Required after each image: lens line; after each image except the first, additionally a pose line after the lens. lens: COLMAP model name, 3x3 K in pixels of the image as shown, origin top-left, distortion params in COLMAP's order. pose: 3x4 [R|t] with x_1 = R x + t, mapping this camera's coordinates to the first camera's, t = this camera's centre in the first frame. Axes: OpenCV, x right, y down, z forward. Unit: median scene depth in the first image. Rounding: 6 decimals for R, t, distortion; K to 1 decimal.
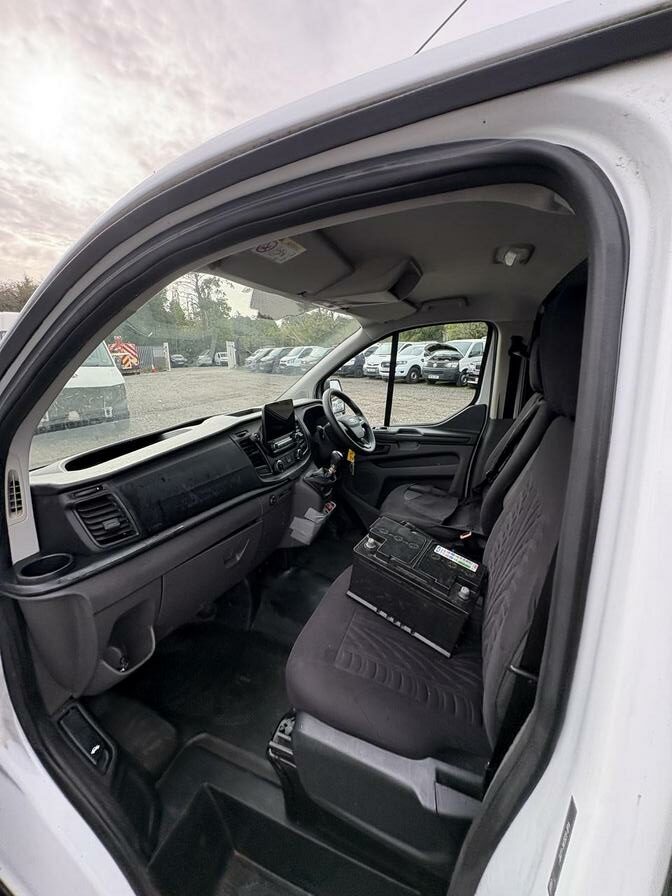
lens RADIAL K [[350.7, 0, 343.7], [0, 350.7, 437.7], [0, 0, 1]] dist [0.001448, -0.000122]
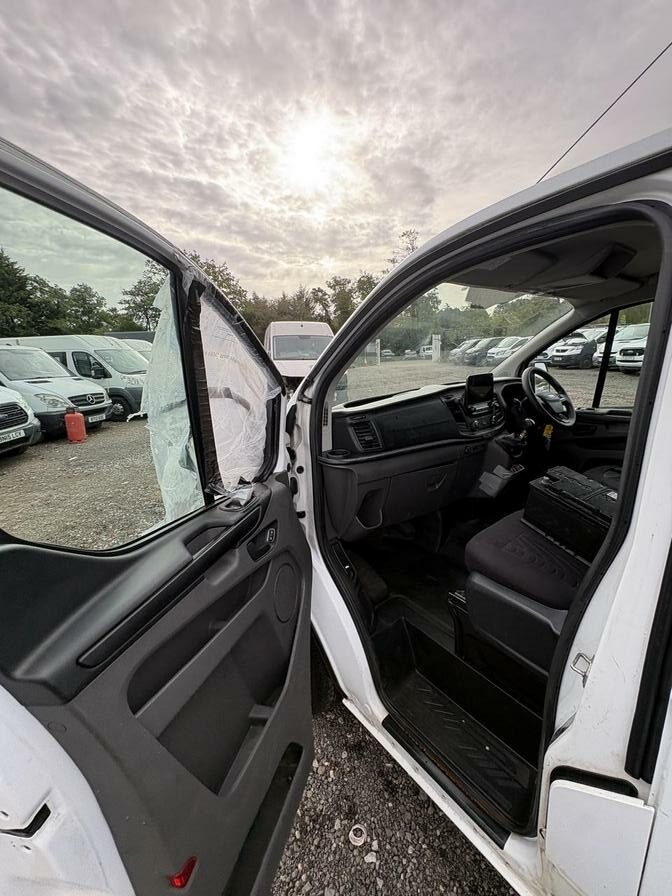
lens RADIAL K [[359.5, 0, 331.5], [0, 359.5, 441.2], [0, 0, 1]] dist [-0.000288, -0.000031]
pose [[0.838659, 0.102223, -0.534979, 0.068754], [-0.092331, 0.994696, 0.045322, 0.109929], [0.536774, 0.011386, 0.843649, -0.319436]]
